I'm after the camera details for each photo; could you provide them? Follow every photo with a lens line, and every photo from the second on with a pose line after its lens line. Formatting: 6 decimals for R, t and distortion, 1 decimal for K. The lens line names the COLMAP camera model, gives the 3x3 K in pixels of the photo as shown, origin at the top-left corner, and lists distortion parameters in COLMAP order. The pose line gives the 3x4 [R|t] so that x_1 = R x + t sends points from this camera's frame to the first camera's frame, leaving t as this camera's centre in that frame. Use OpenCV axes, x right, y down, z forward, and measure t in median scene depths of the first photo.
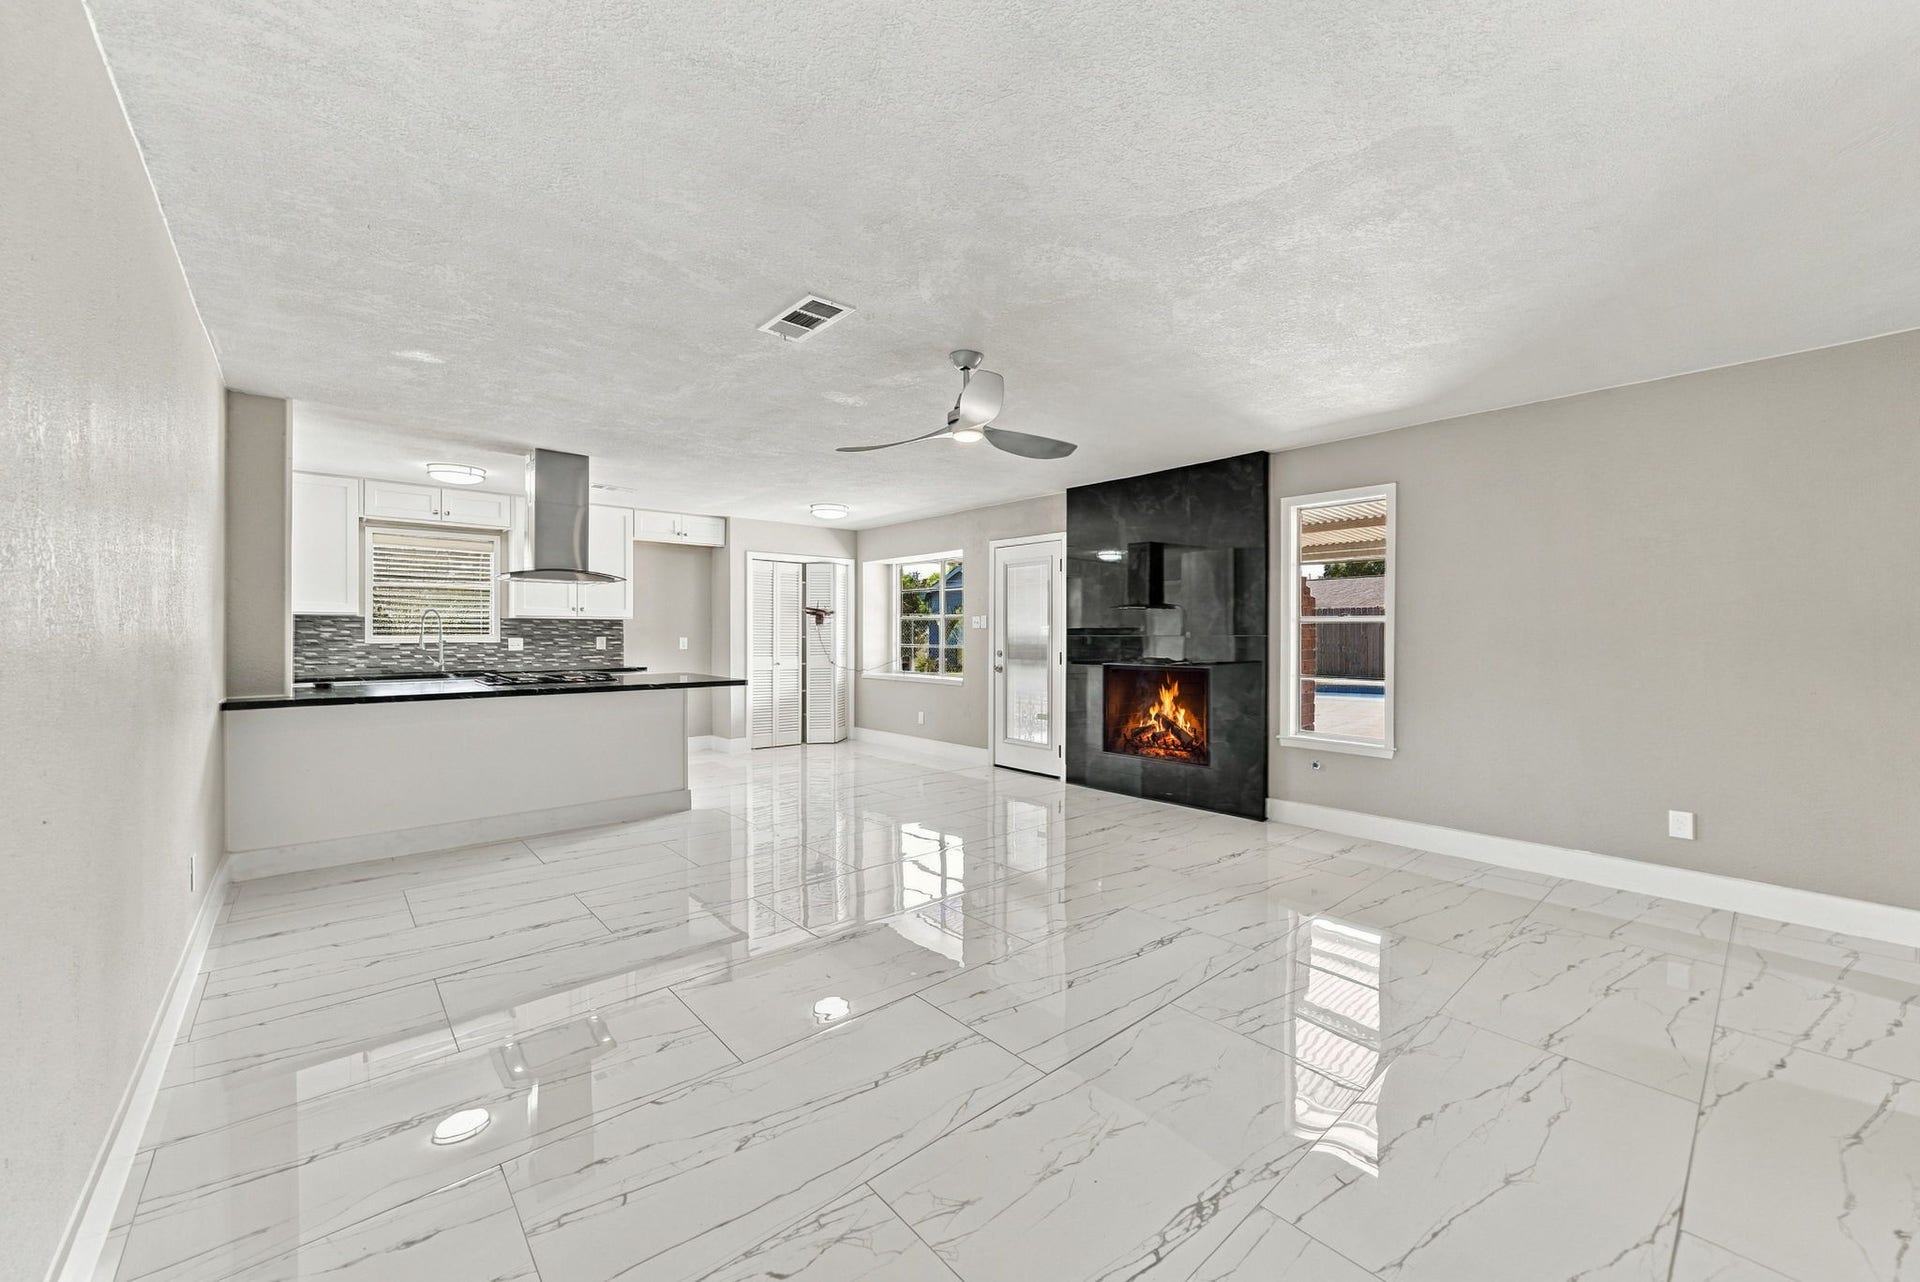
lens RADIAL K [[754.3, 0, 966.9], [0, 754.3, 643.7], [0, 0, 1]] dist [-0.001236, -0.000039]
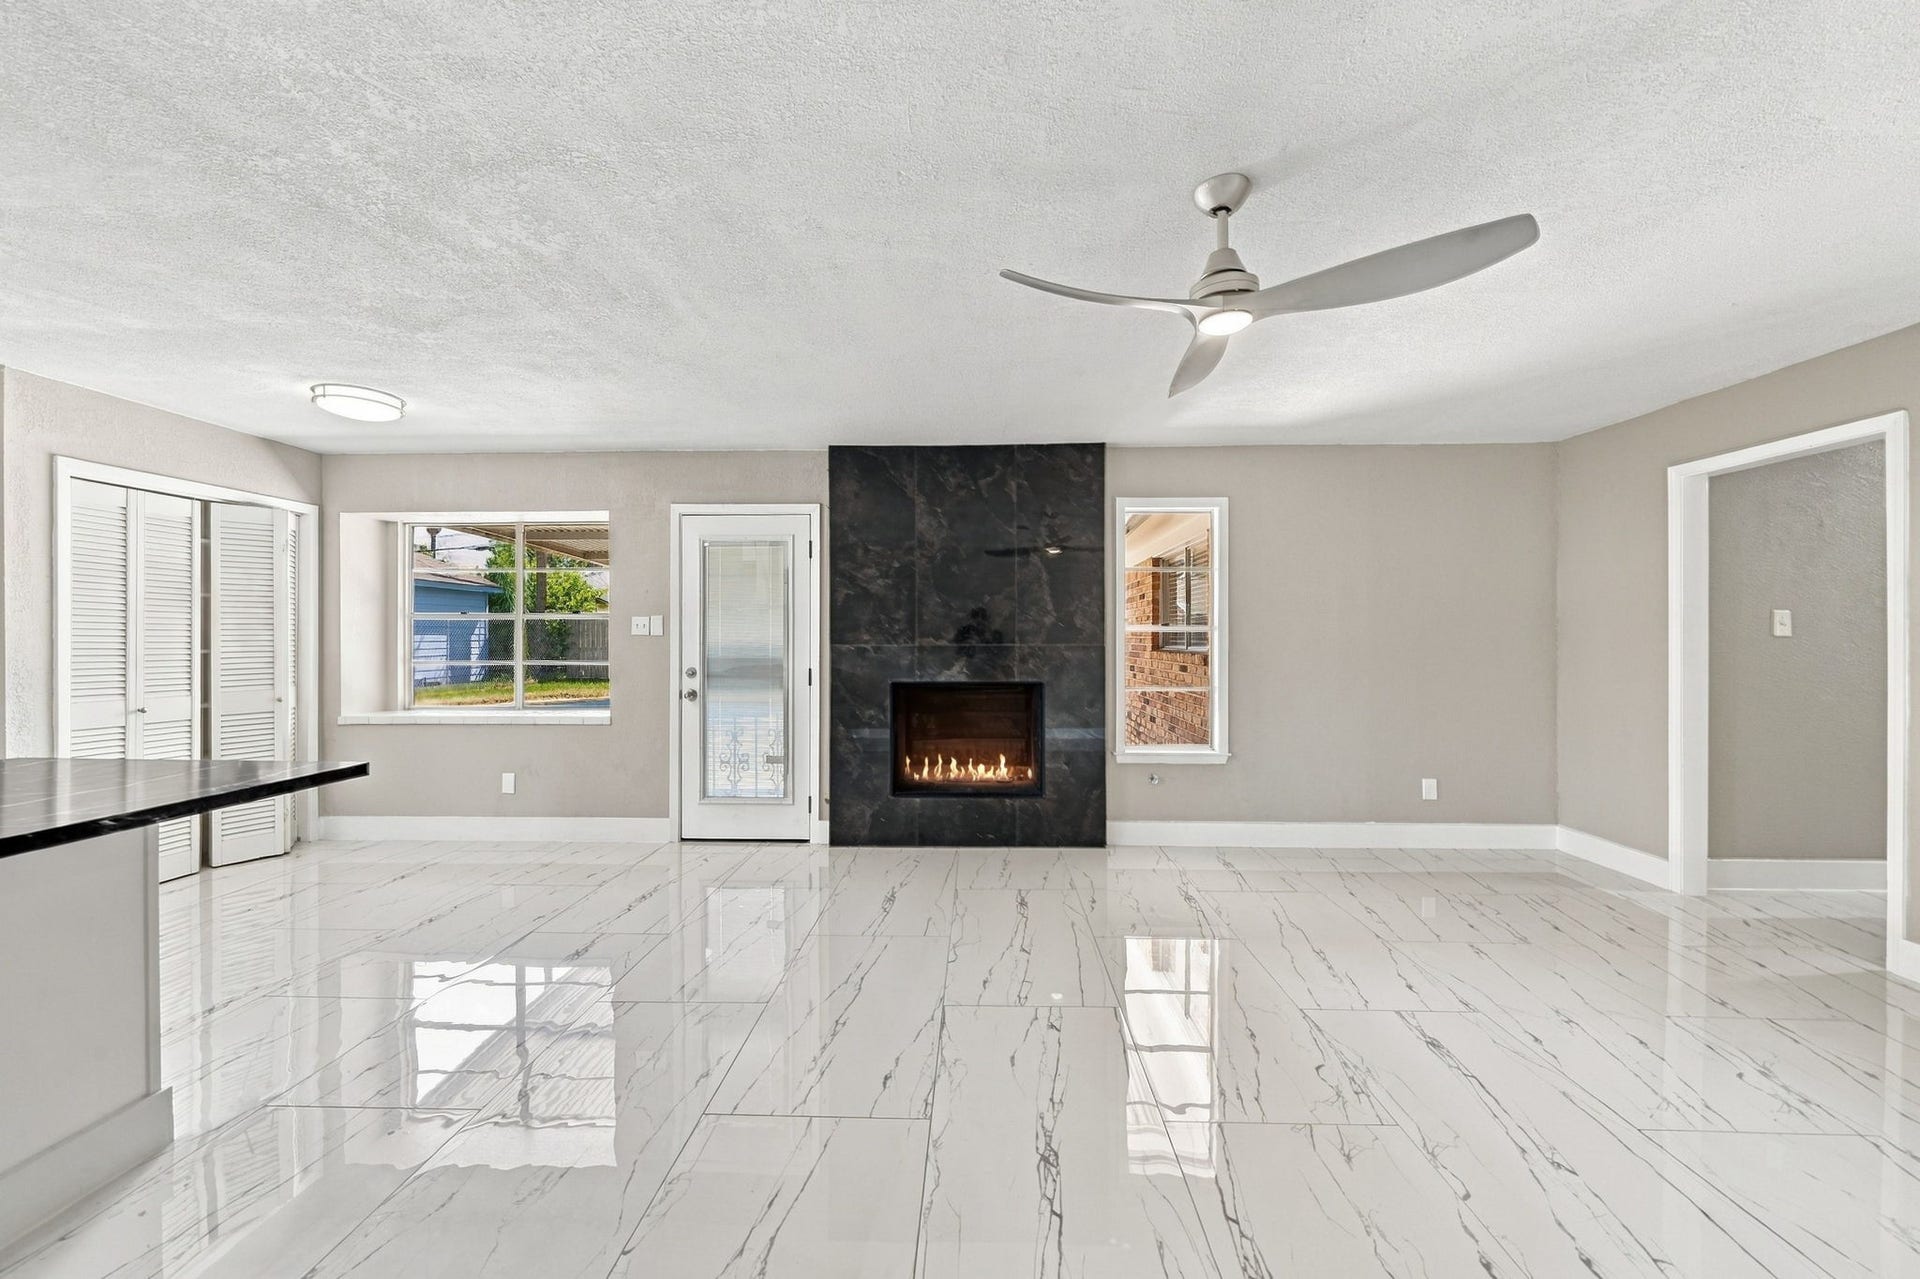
lens RADIAL K [[754.3, 0, 966.5], [0, 754.3, 637.1], [0, 0, 1]] dist [-0.001236, -0.000039]
pose [[0.680923, -0.002337, 0.732351, -0.289681], [0.010839, 0.999918, -0.006887, -0.011245], [-0.732274, 0.012627, 0.680893, 0.371986]]
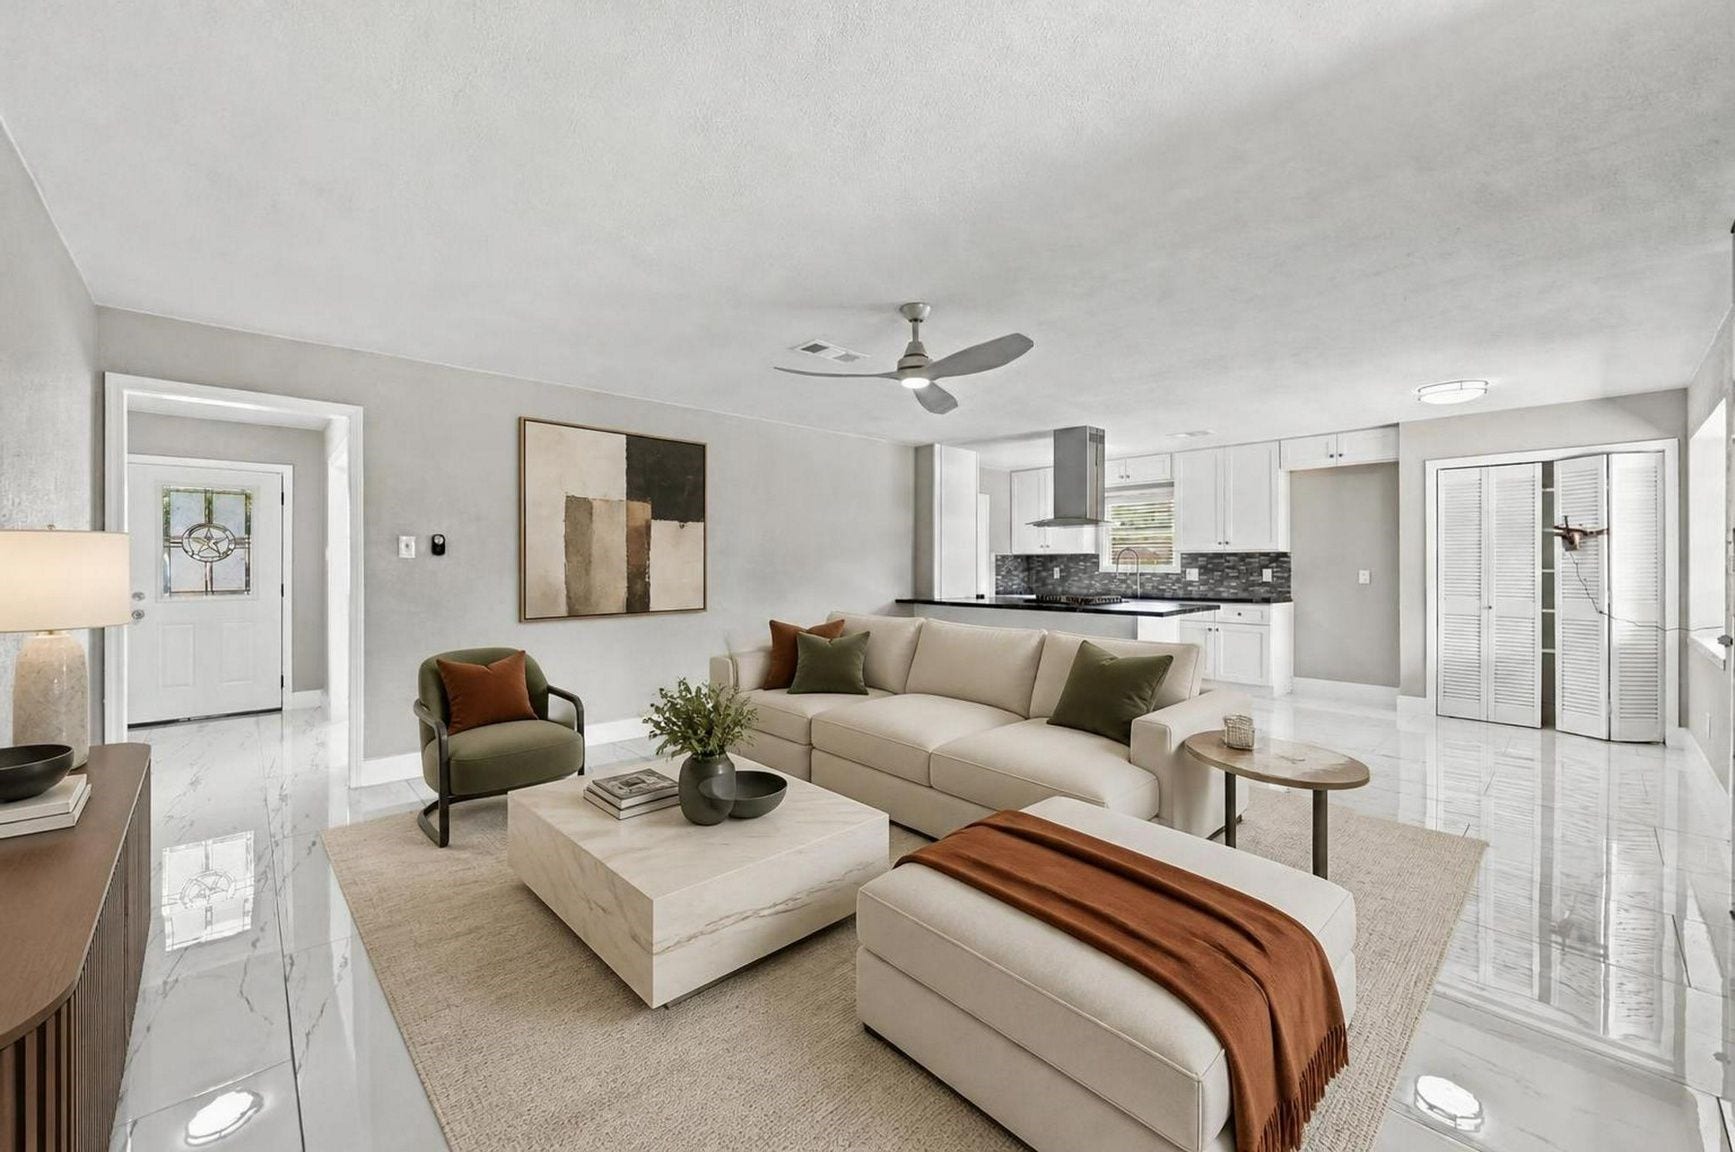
lens RADIAL K [[681.7, 0, 854.8], [0, 681.7, 566.4], [0, 0, 1]] dist [-0.001236, -0.000039]
pose [[0.011795, 0.000602, -0.999930, 0.470801], [-0.013438, 0.999910, 0.000443, -0.005650], [0.999840, 0.013432, 0.011802, 0.454214]]
